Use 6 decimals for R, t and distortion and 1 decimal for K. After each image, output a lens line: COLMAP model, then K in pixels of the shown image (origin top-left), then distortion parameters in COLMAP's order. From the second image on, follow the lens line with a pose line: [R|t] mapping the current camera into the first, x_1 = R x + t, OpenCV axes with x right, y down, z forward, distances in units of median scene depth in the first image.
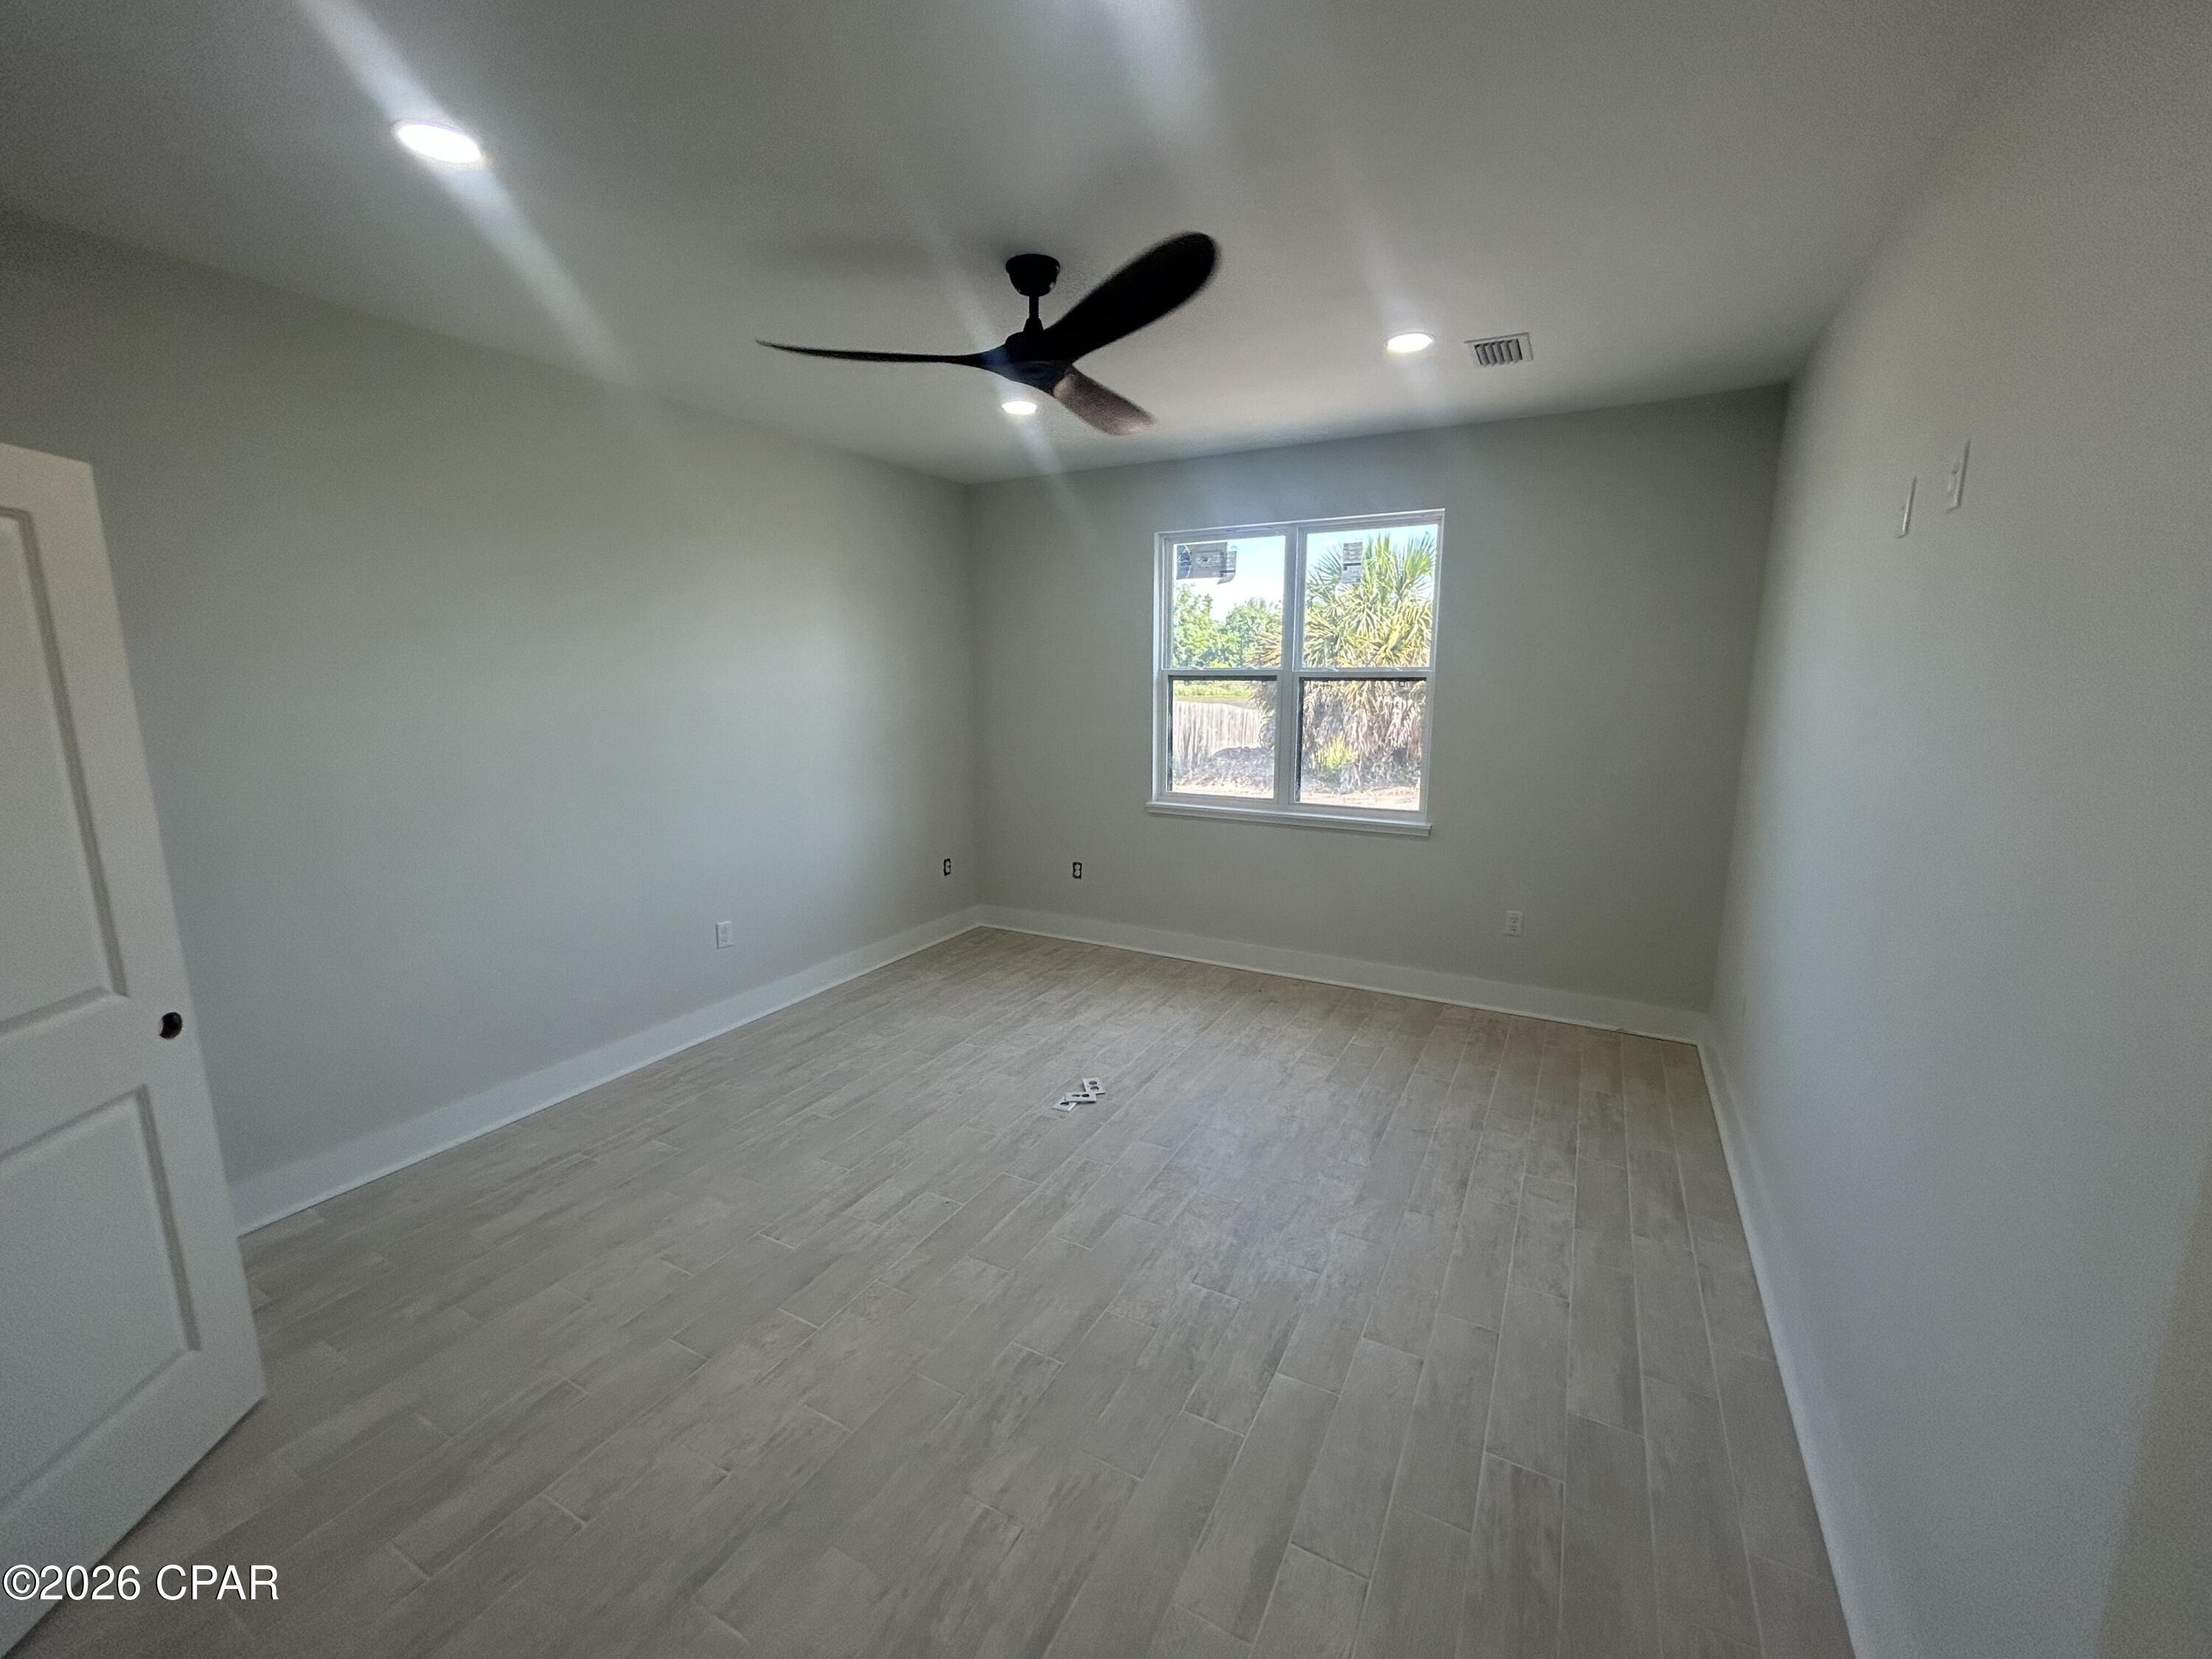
lens RADIAL K [[890.3, 0, 1107.8], [0, 890.3, 824.1], [0, 0, 1]] dist [-0.001541, -0.000035]
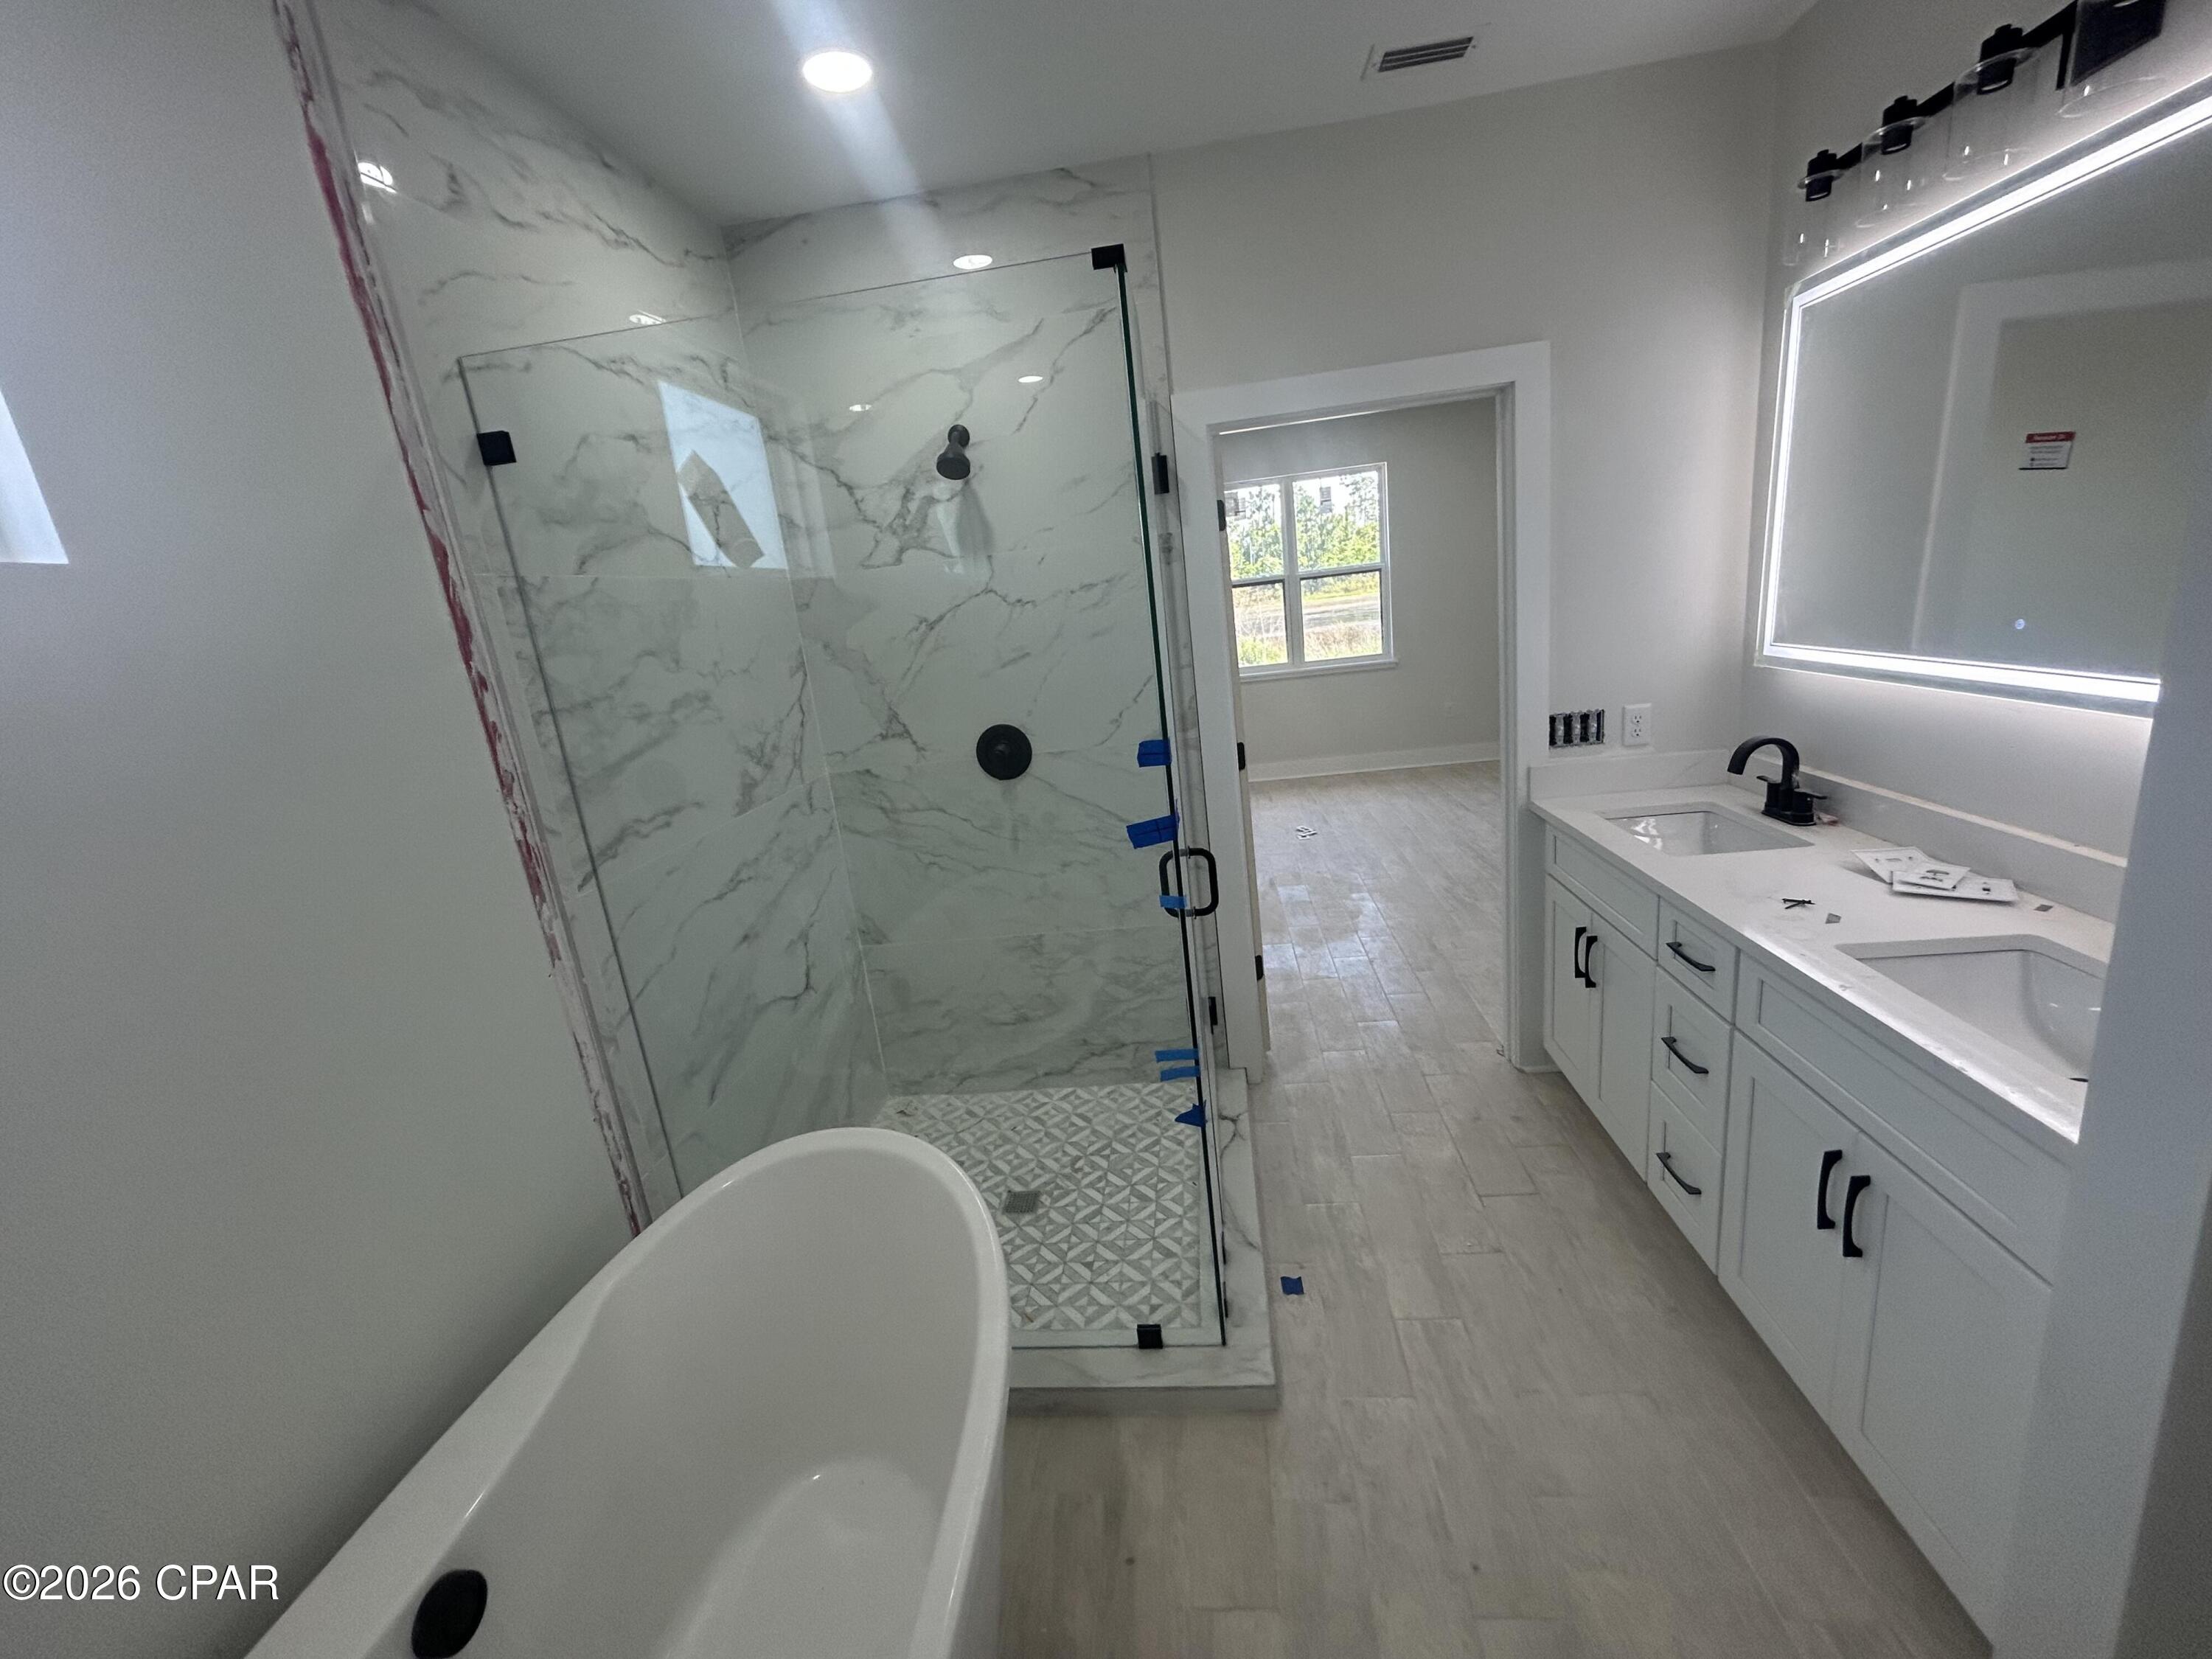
lens RADIAL K [[890.3, 0, 1107.8], [0, 890.3, 824.1], [0, 0, 1]] dist [-0.001541, -0.000035]
pose [[0.922281, -0.198157, 0.331860, -0.684973], [0.178182, 0.979881, 0.089909, 0.052897], [-0.342999, -0.023790, 0.939034, -0.331005]]
